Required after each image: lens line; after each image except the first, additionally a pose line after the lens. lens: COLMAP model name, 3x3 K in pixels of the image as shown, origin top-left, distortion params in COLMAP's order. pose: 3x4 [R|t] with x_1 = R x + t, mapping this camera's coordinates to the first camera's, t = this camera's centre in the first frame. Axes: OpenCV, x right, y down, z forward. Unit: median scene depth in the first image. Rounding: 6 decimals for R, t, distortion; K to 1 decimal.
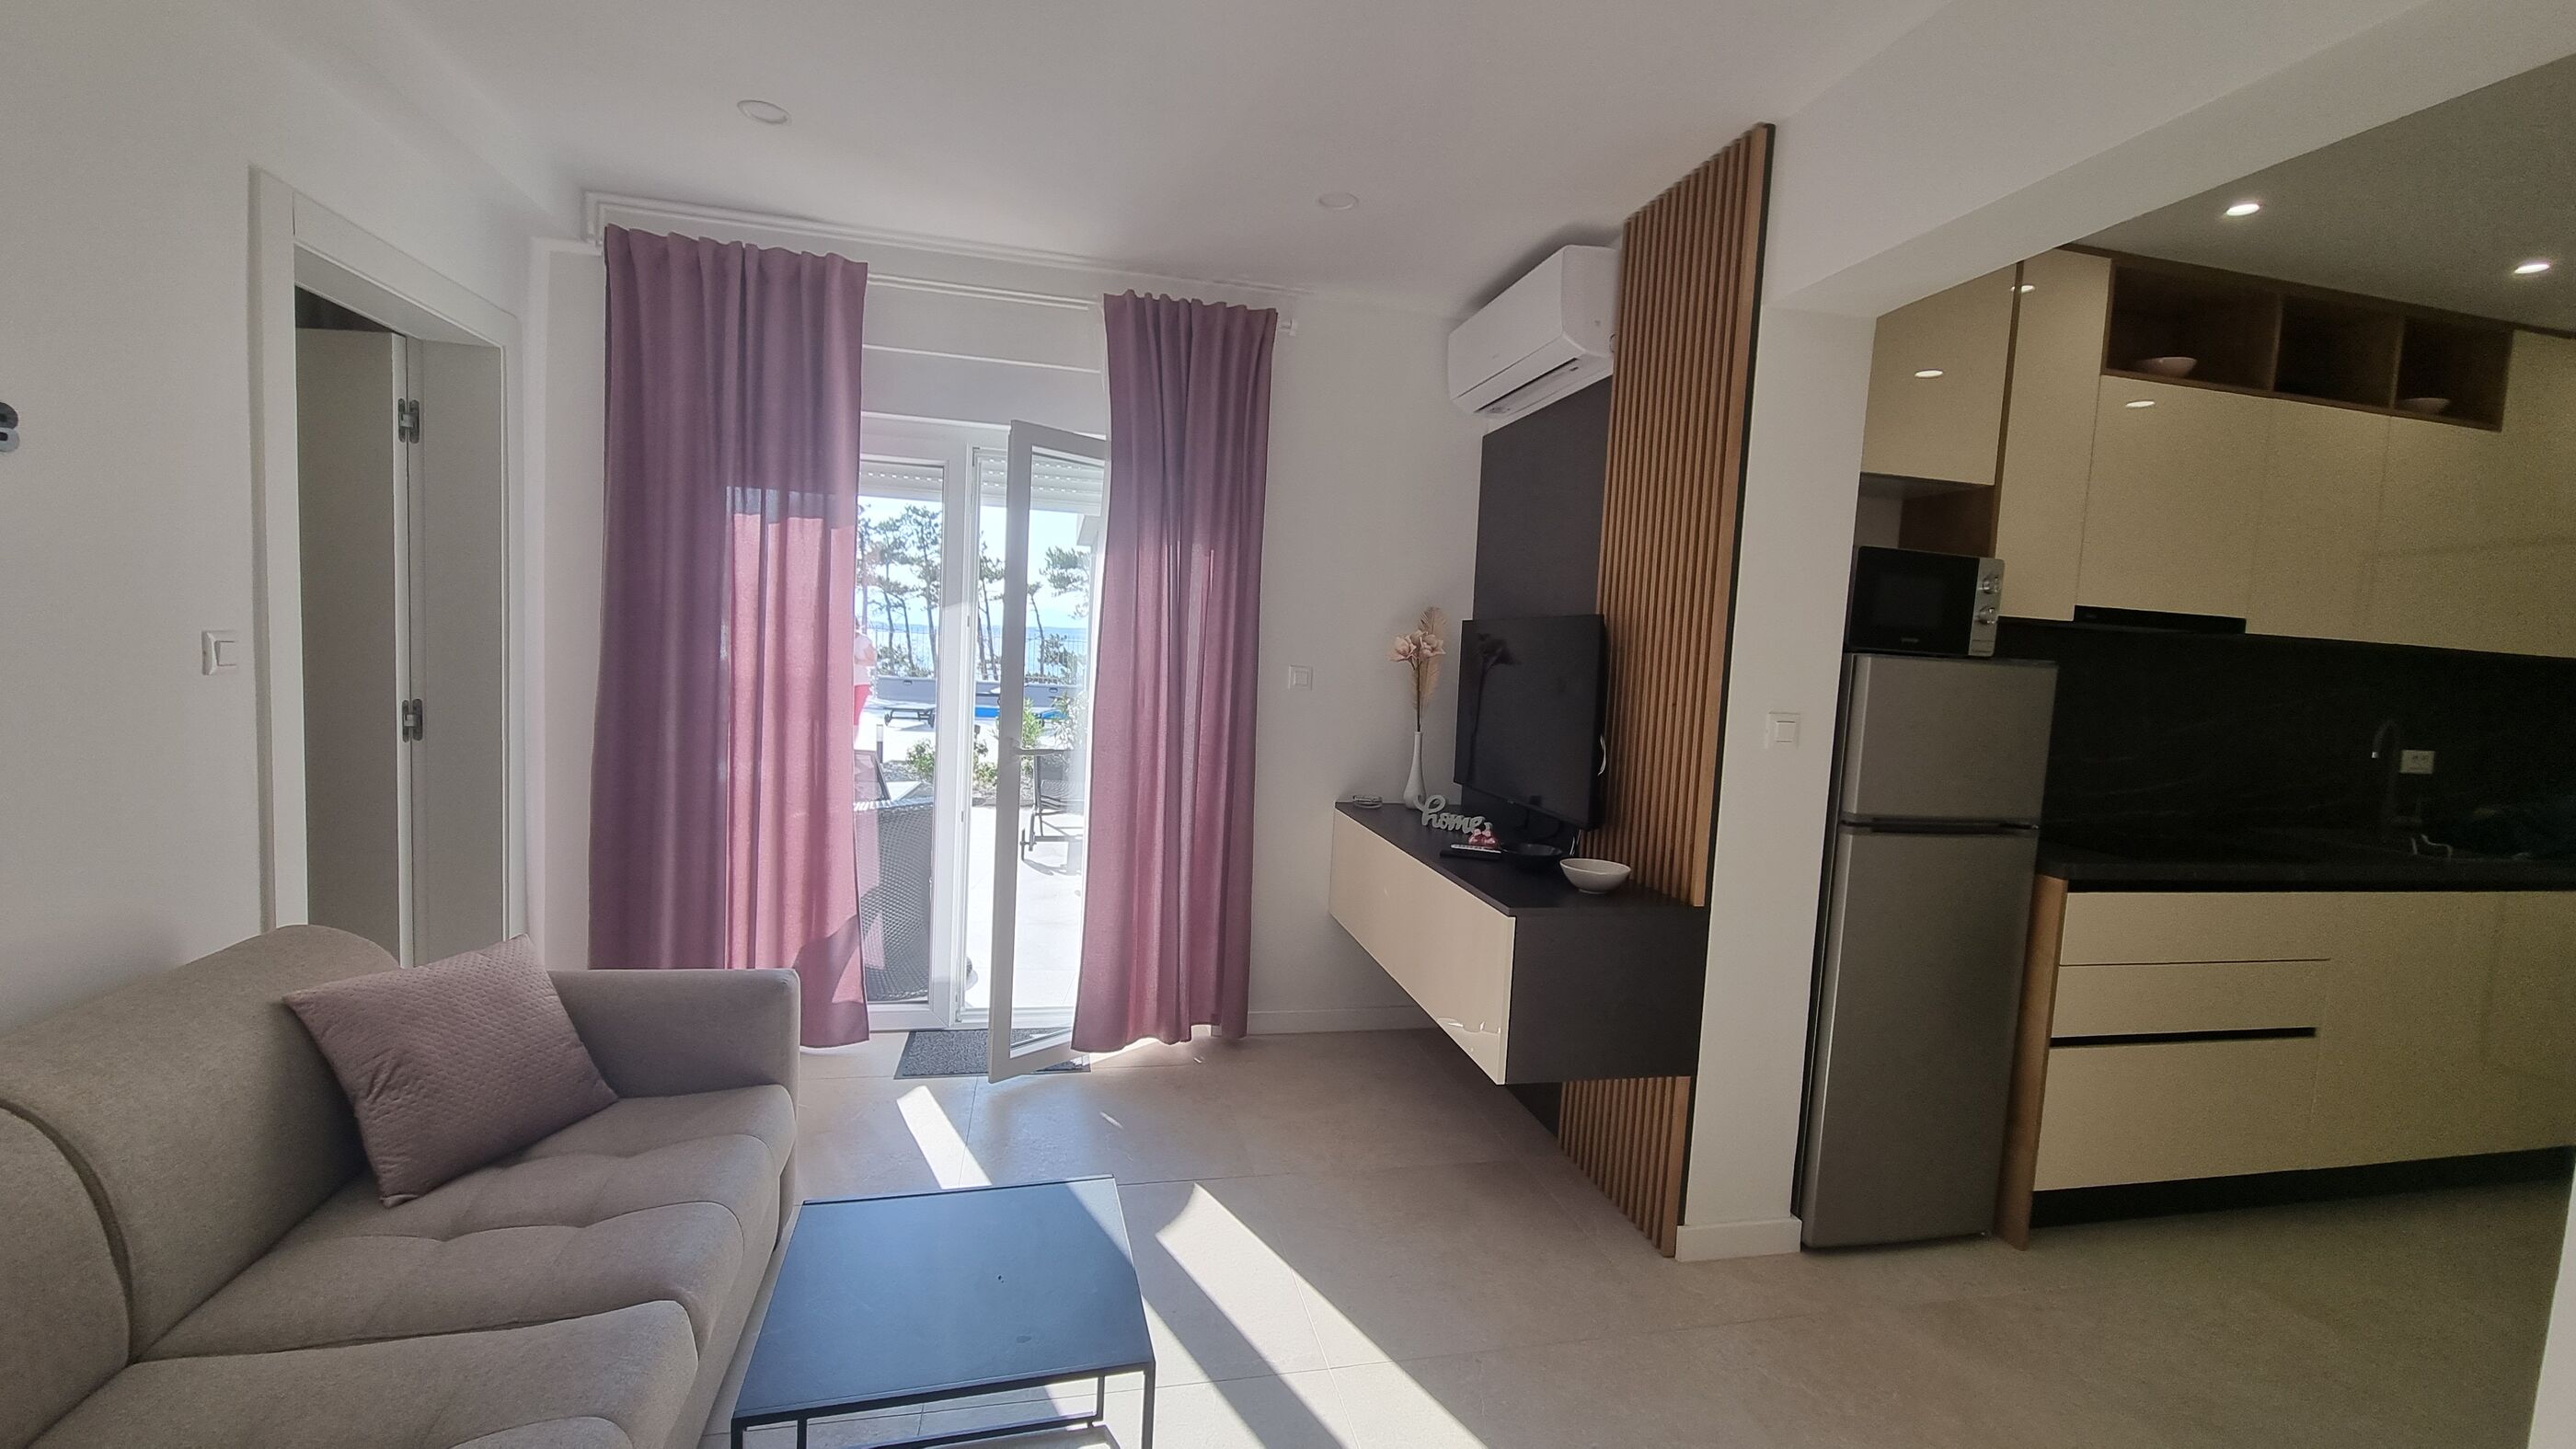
lens RADIAL K [[1052.1, 0, 1288.0], [0, 1052.1, 724.5], [0, 0, 1]] dist [-0.002099, -0.000302]
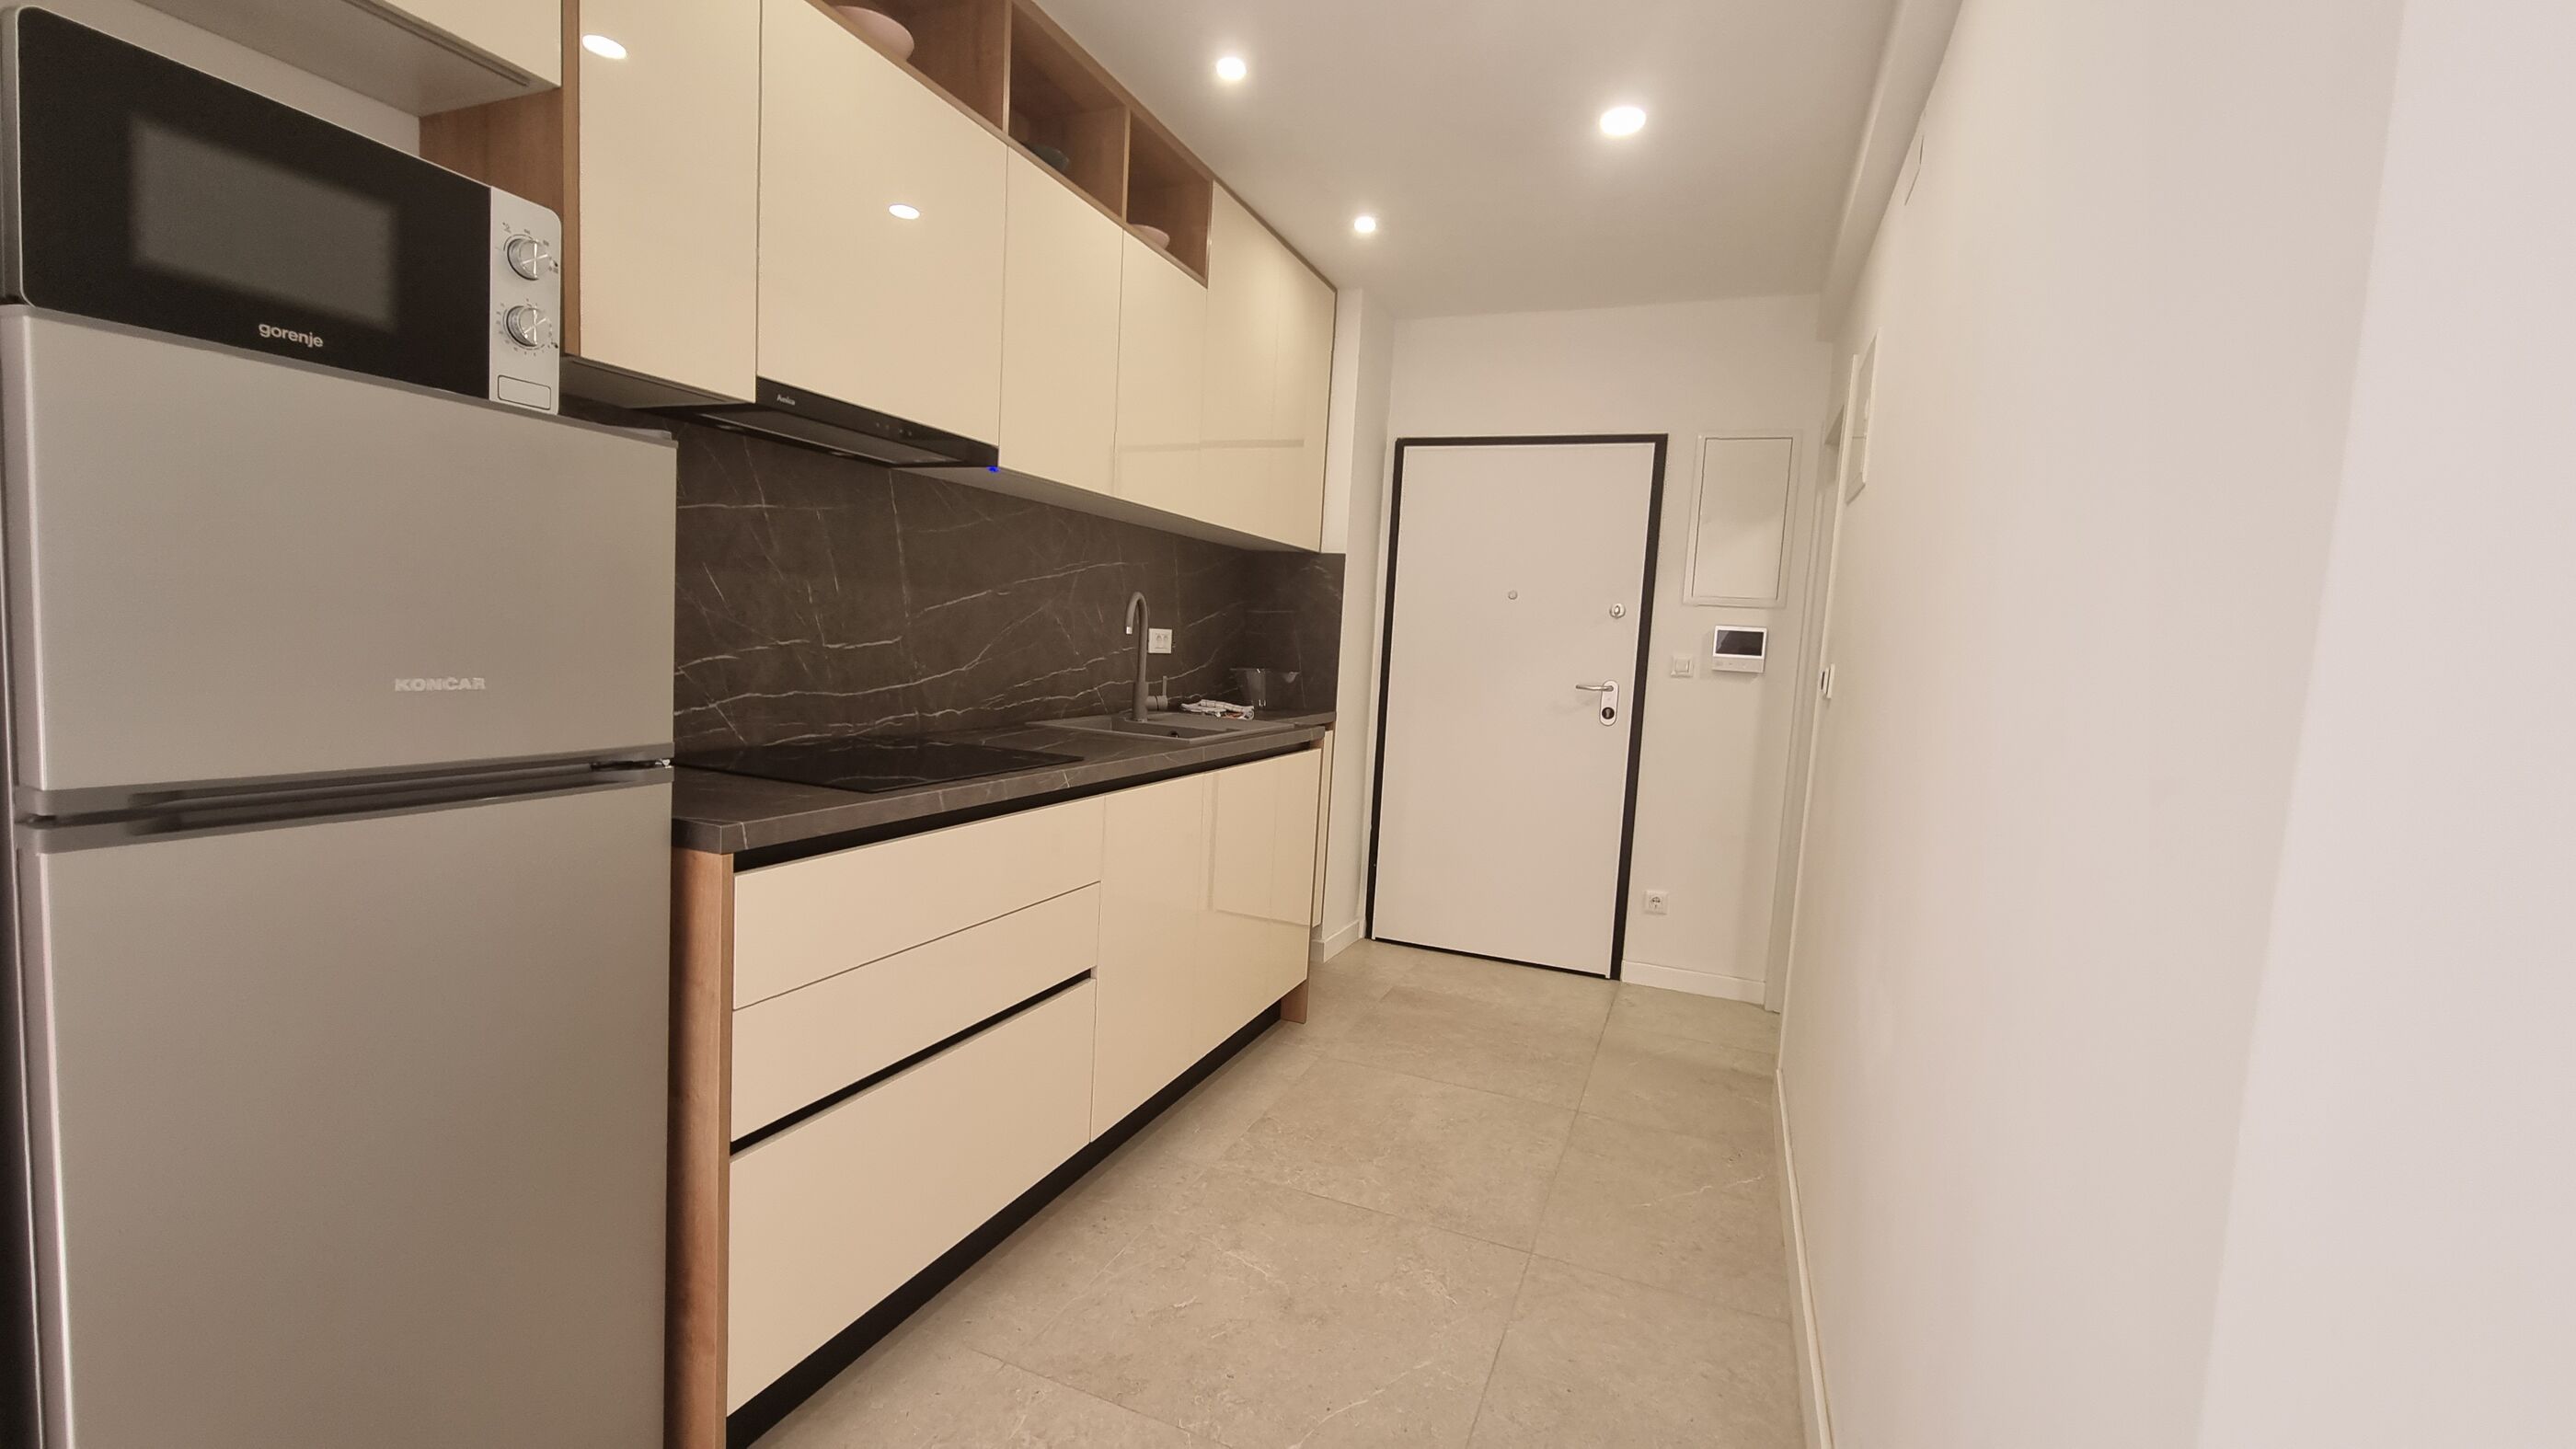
lens RADIAL K [[1052.1, 0, 1288.0], [0, 1052.1, 724.5], [0, 0, 1]] dist [-0.002099, -0.000302]
pose [[0.582063, -0.088416, 0.808323, 0.438918], [0.032667, 0.995811, 0.085401, 0.042065], [-0.812488, -0.023304, 0.582513, 0.419295]]
